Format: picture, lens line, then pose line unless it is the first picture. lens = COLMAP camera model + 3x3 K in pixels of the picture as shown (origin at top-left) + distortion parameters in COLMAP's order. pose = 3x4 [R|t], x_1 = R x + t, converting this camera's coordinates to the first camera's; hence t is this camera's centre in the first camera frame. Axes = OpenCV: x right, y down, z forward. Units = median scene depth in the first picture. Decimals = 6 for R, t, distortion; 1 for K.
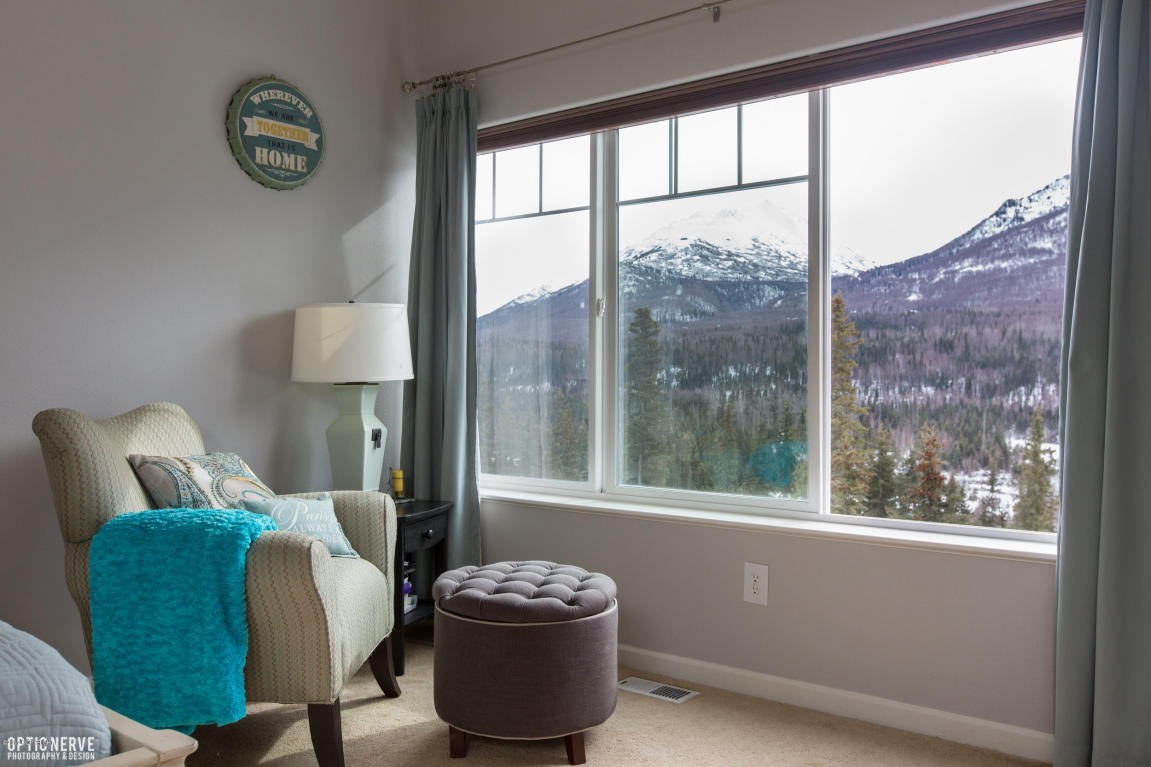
lens RADIAL K [[982.8, 0, 575.5], [0, 982.8, 383.5], [0, 0, 1]] dist [0.000542, -0.006567]
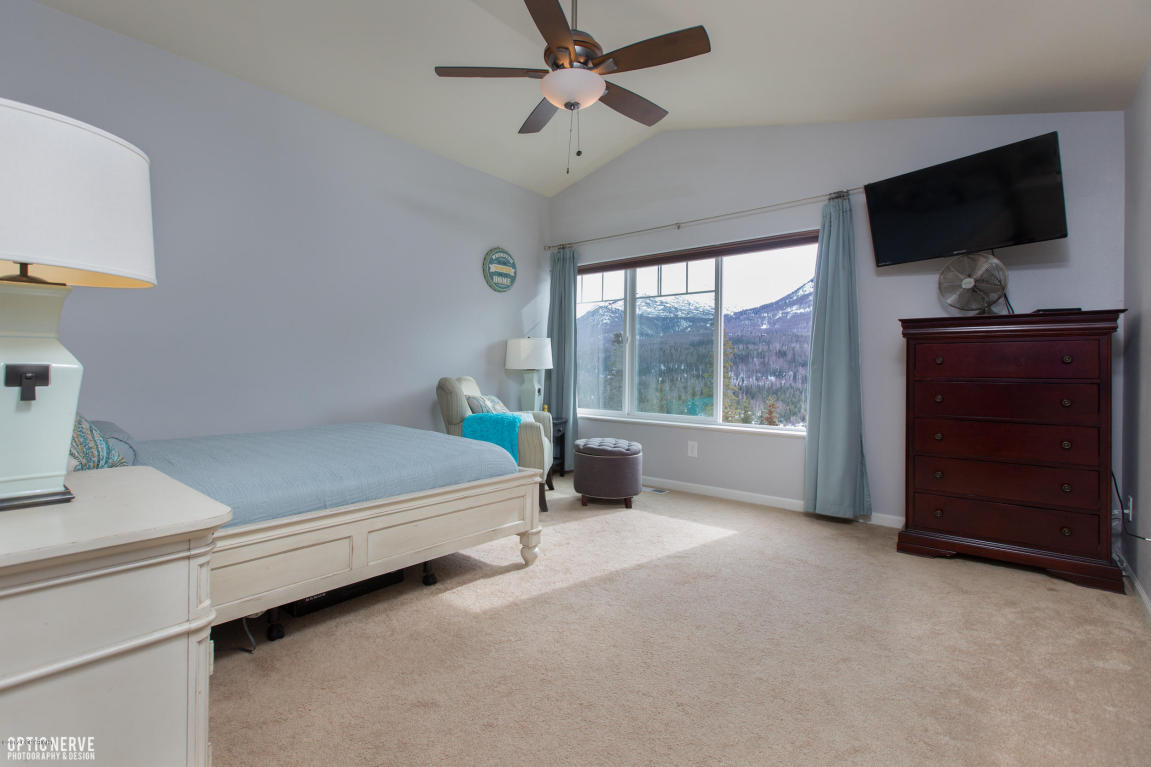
lens RADIAL K [[539.4, 0, 557.0], [0, 539.4, 370.6], [0, 0, 1]] dist [0.000001, 0.000073]
pose [[0.999337, 0.010748, -0.034781, -0.099739], [-0.010874, 0.999935, -0.003413, 0.005351], [0.034742, 0.003789, 0.999389, -0.340732]]
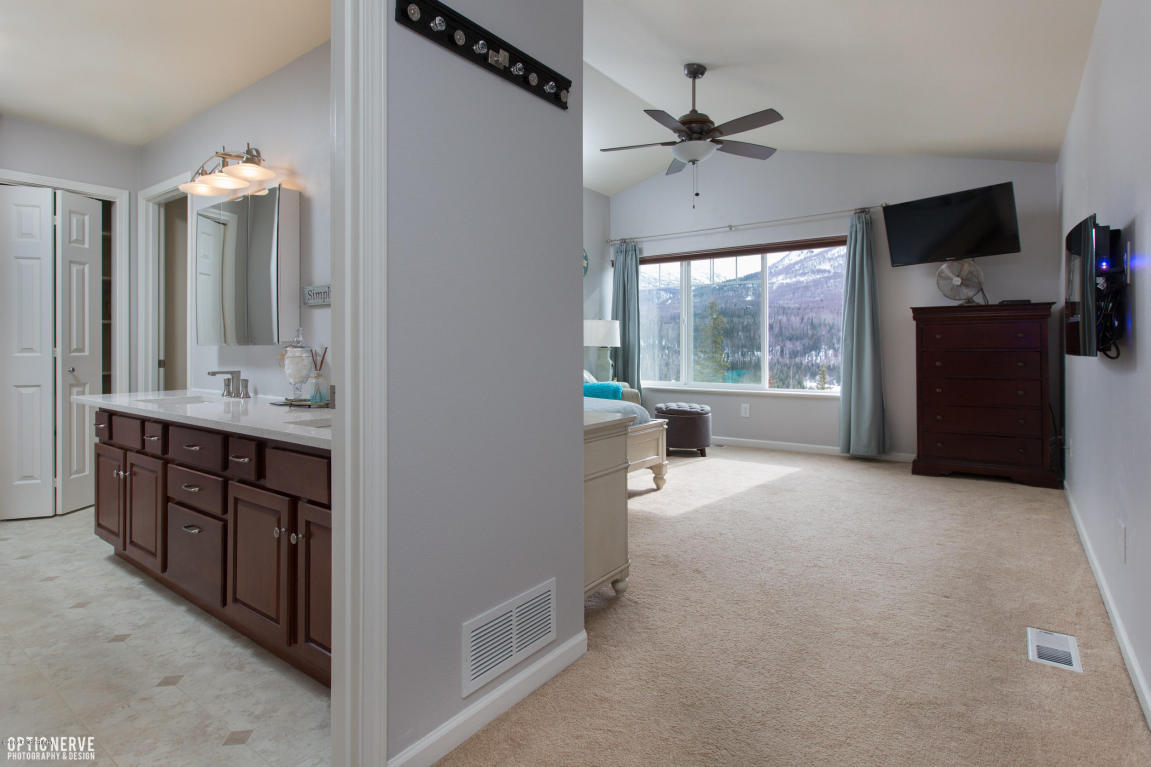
lens RADIAL K [[596.4, 0, 573.0], [0, 596.4, 346.8], [0, 0, 1]] dist [0.000119, 0.000137]
pose [[0.999027, -0.003173, 0.043978, -0.361660], [0.003437, 0.999977, -0.005925, 0.007034], [-0.043958, 0.006070, 0.999015, -0.707179]]
